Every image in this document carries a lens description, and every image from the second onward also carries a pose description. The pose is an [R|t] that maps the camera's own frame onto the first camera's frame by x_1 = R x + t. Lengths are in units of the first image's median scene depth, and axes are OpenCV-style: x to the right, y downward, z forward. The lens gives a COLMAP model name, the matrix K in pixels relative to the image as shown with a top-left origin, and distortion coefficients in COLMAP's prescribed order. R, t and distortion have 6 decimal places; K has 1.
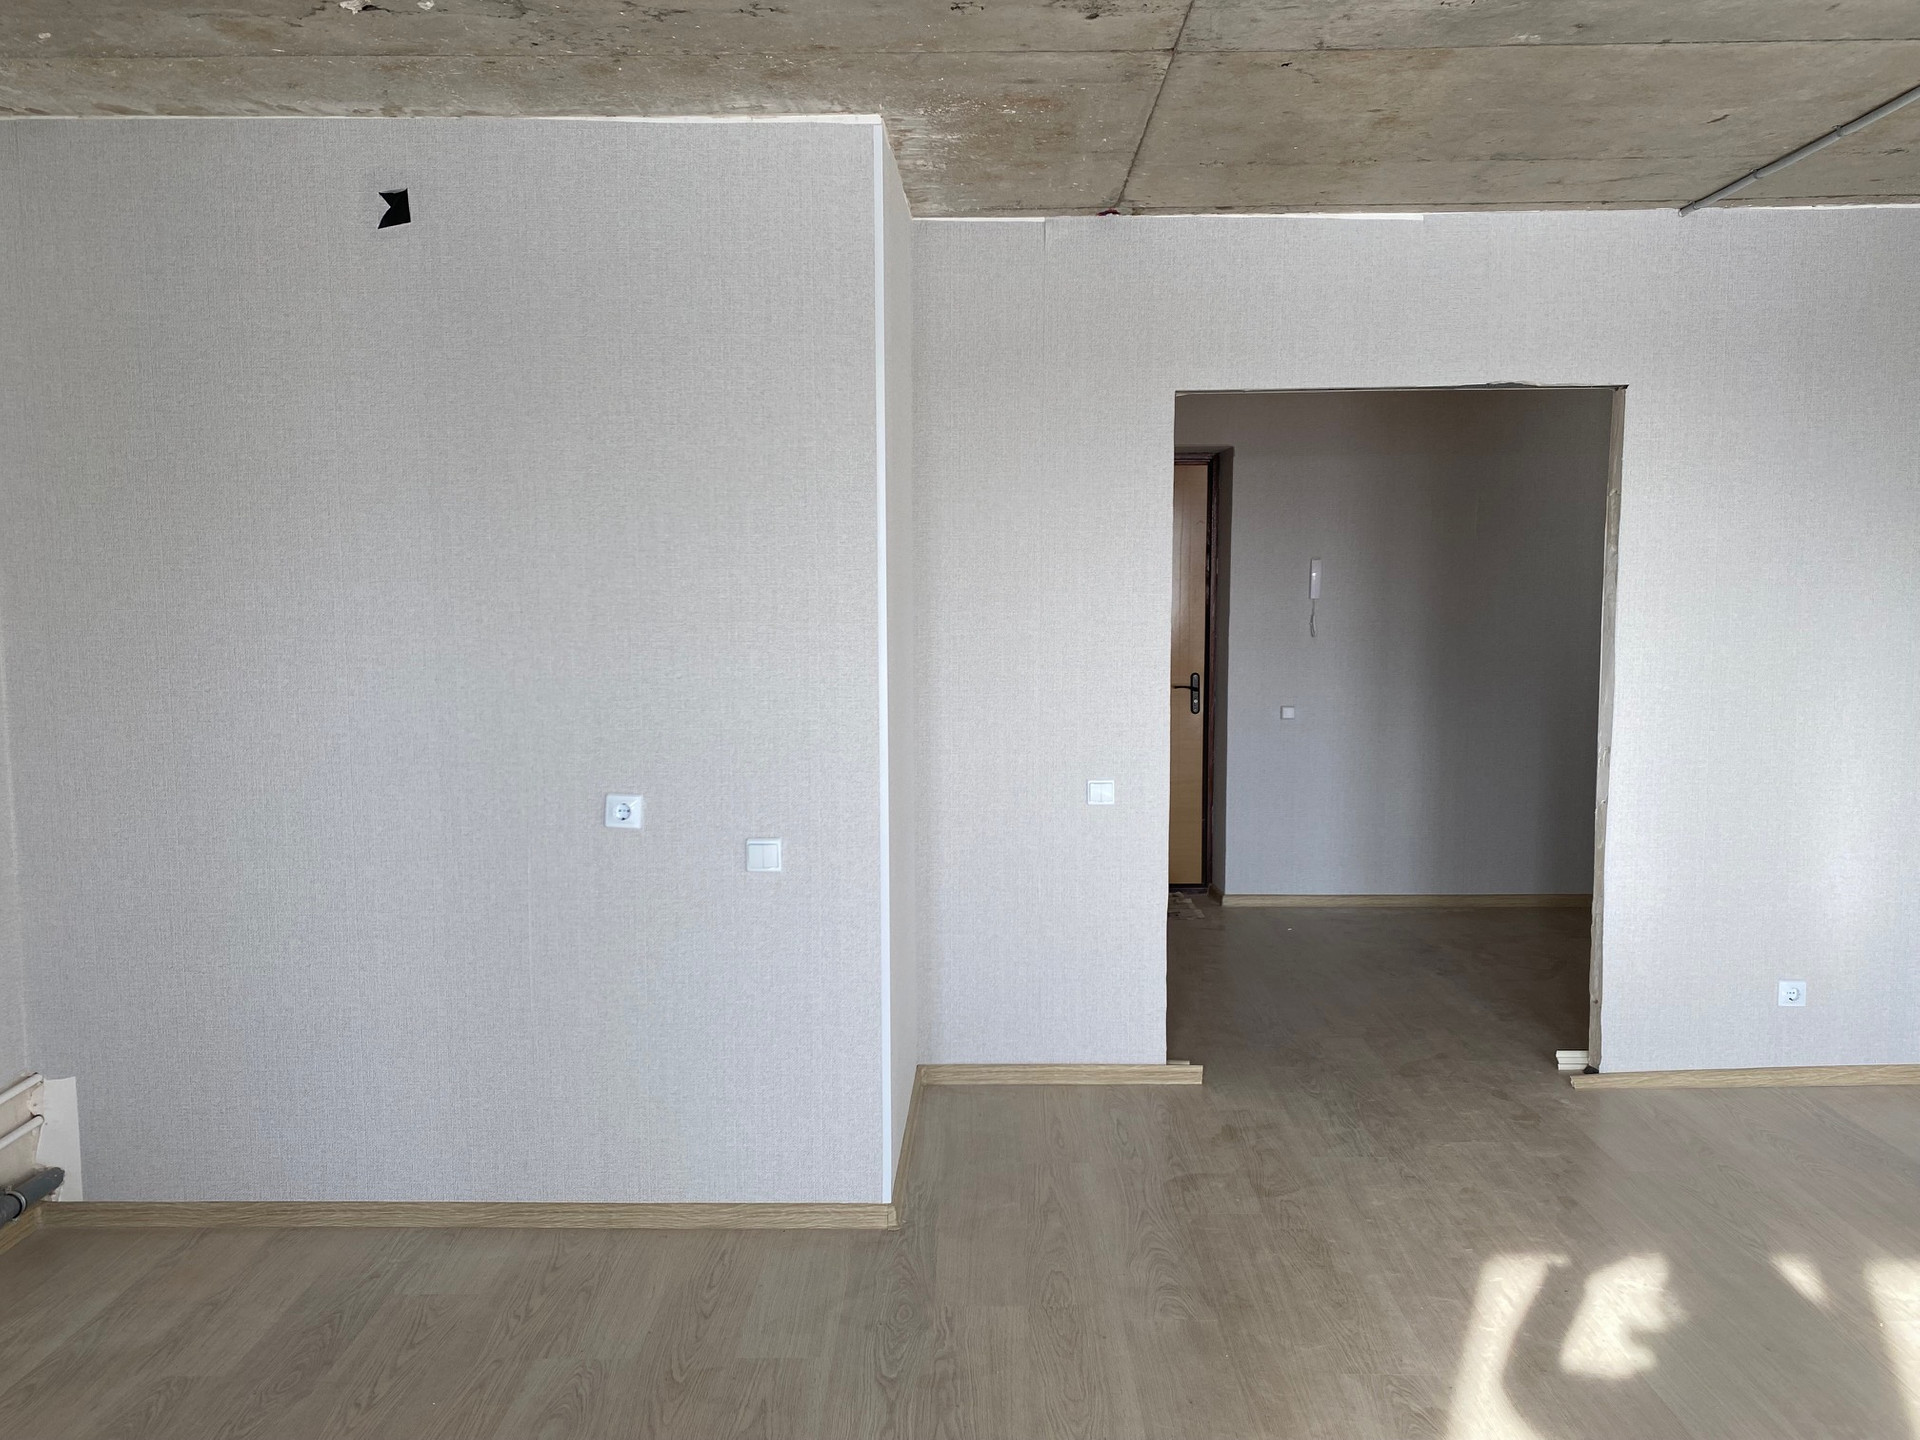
lens RADIAL K [[1462.0, 0, 966.7], [0, 1462.0, 714.2], [0, 0, 1]] dist [0.040197, -0.039512]
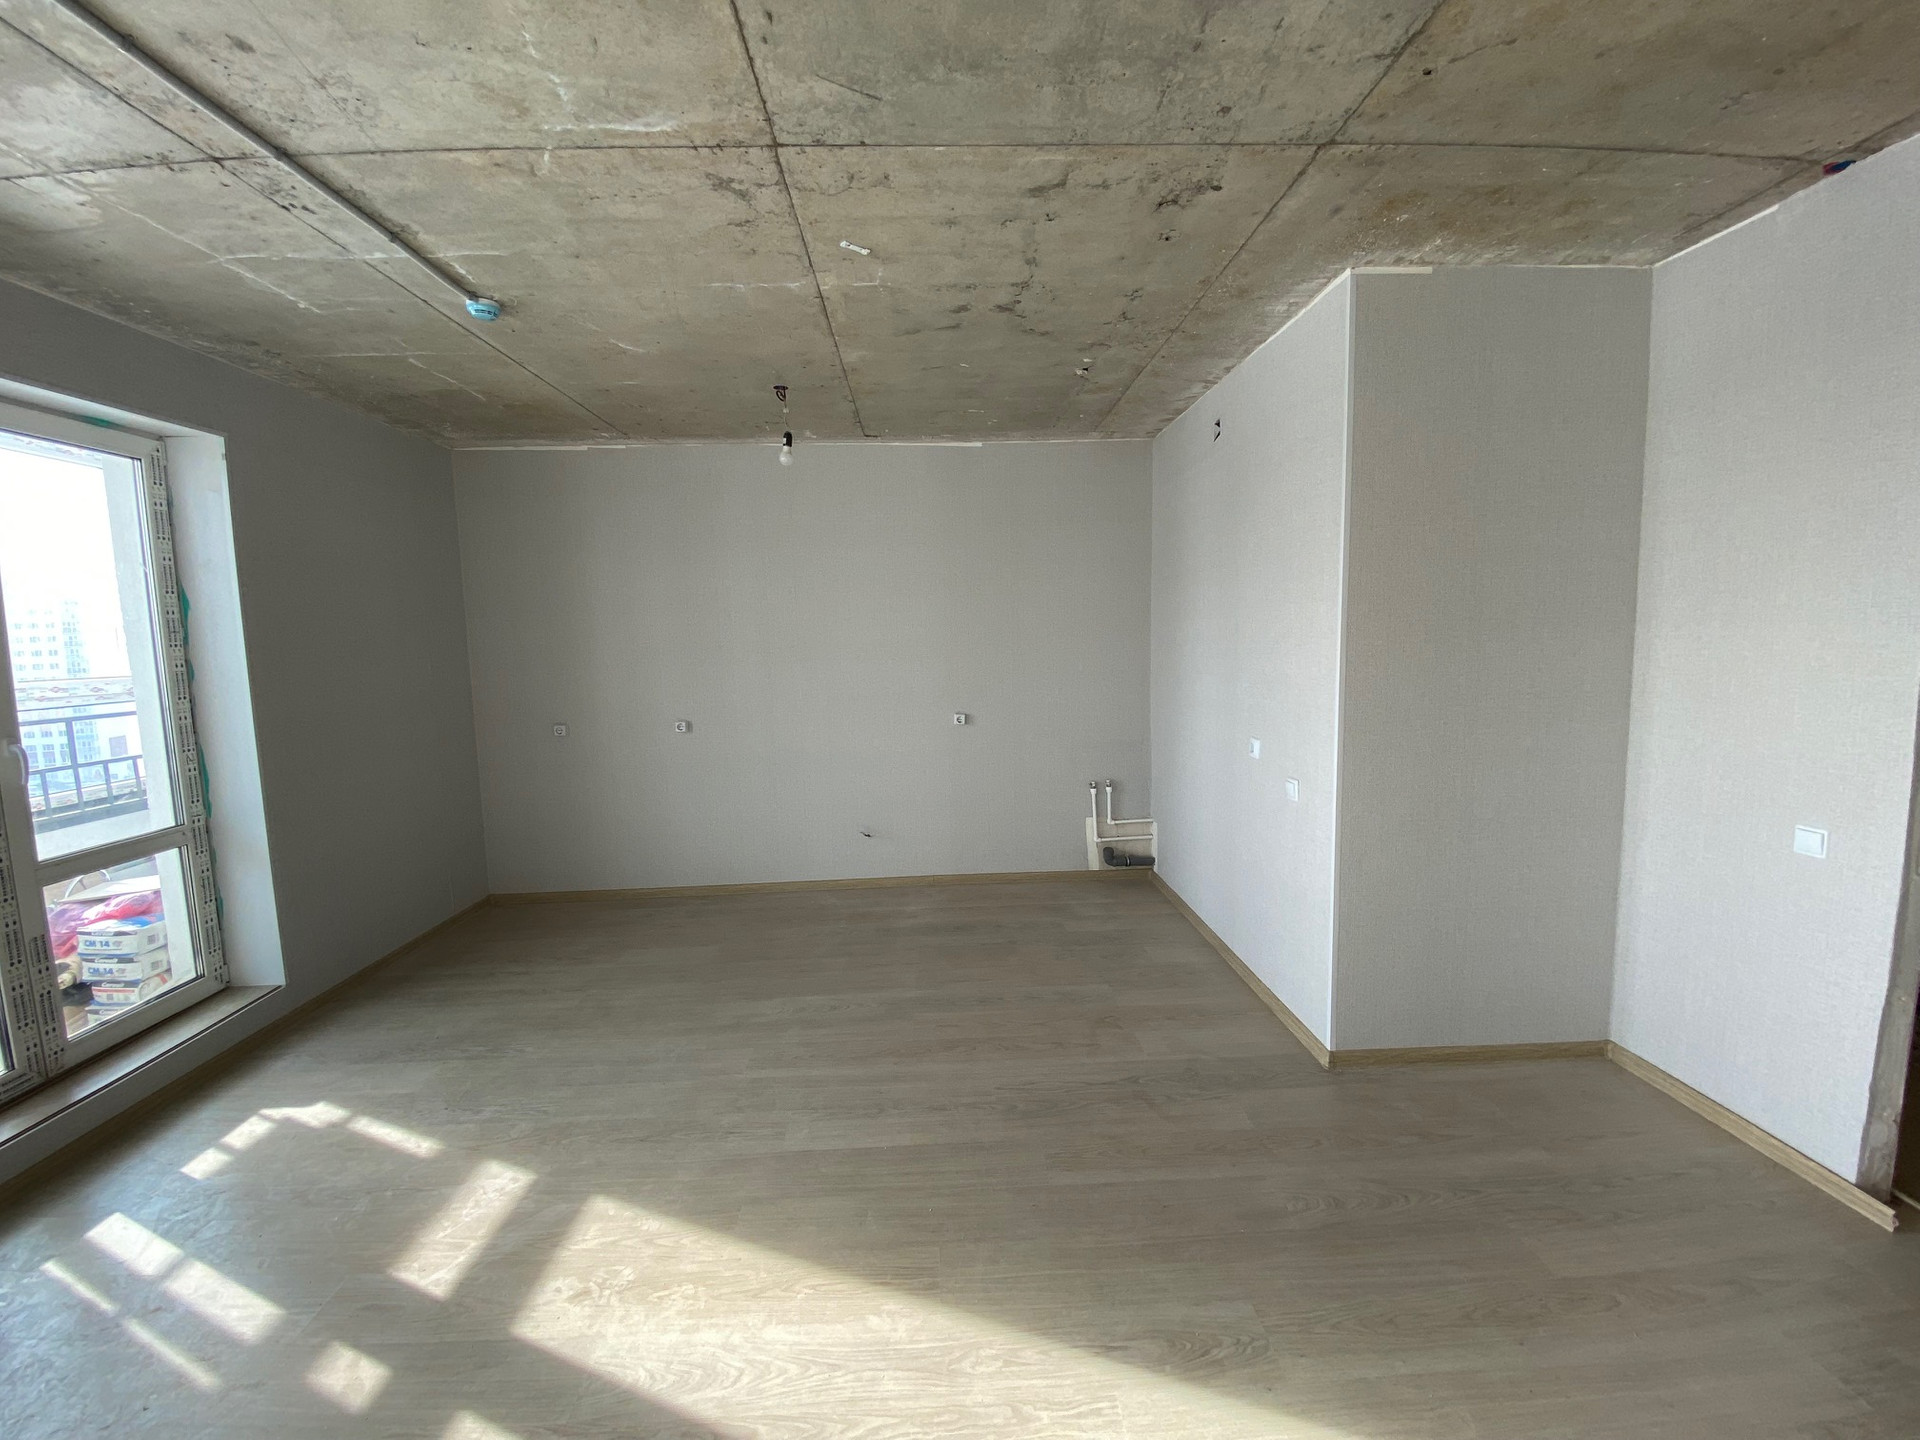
lens RADIAL K [[774.1, 0, 957.4], [0, 774.1, 717.2], [0, 0, 1]] dist [0.036032, -0.027267]
pose [[0.051585, 0.105632, -0.993066, 0.729000], [-0.075134, 0.991983, 0.101614, -0.039858], [0.995838, 0.069371, 0.059108, 0.653298]]
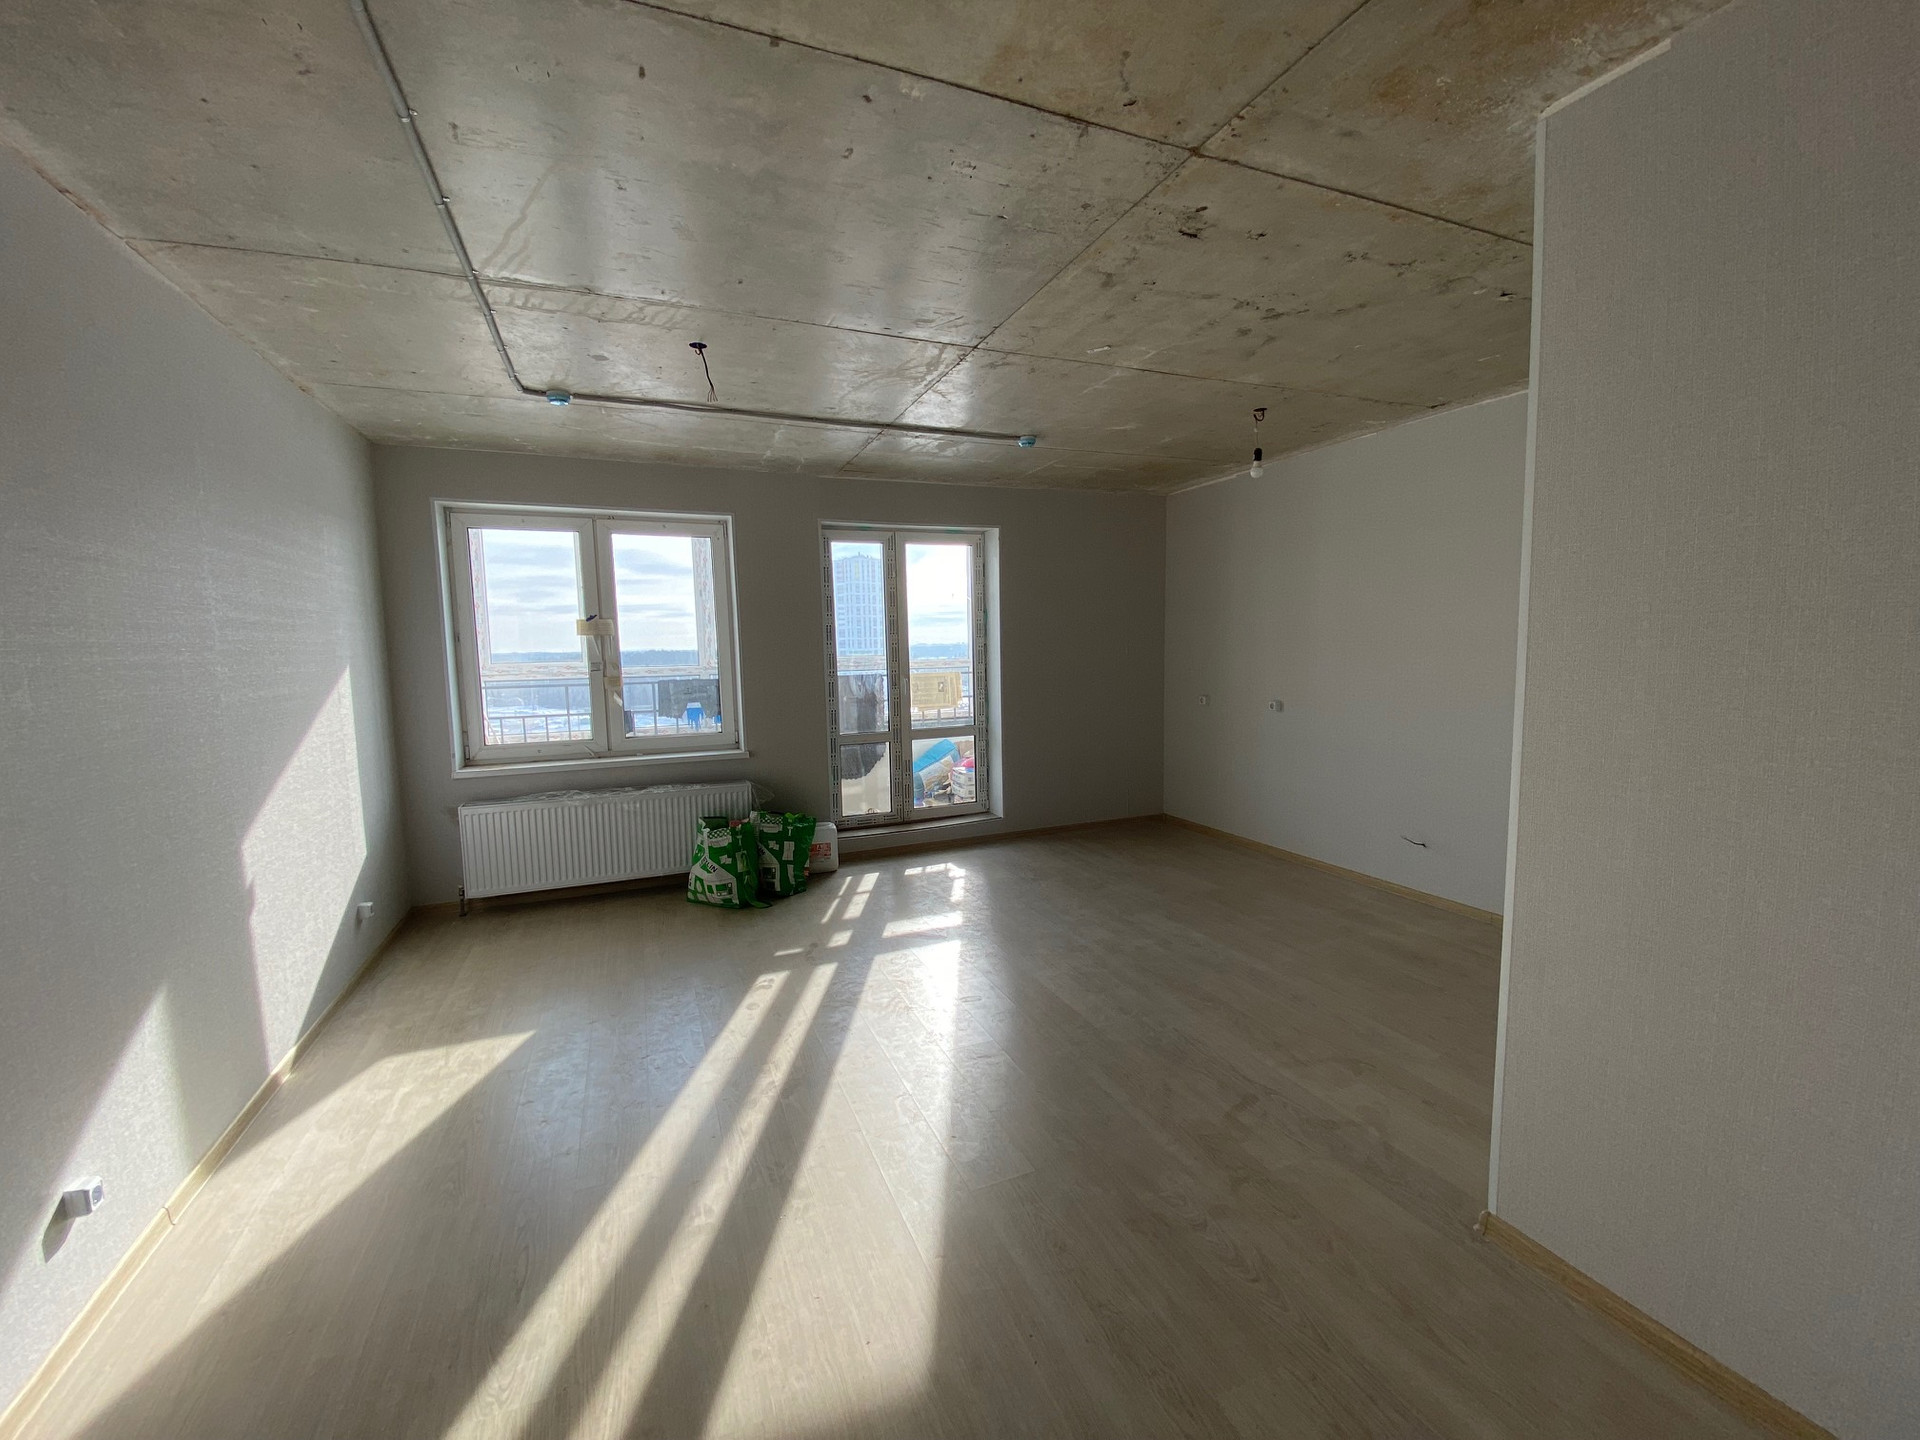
lens RADIAL K [[774.1, 0, 957.4], [0, 774.1, 717.2], [0, 0, 1]] dist [0.036032, -0.027267]
pose [[-0.917979, 0.061625, -0.391811, 0.542730], [-0.013961, 0.982224, 0.187195, -0.113923], [0.396382, 0.177311, -0.900801, 1.450313]]
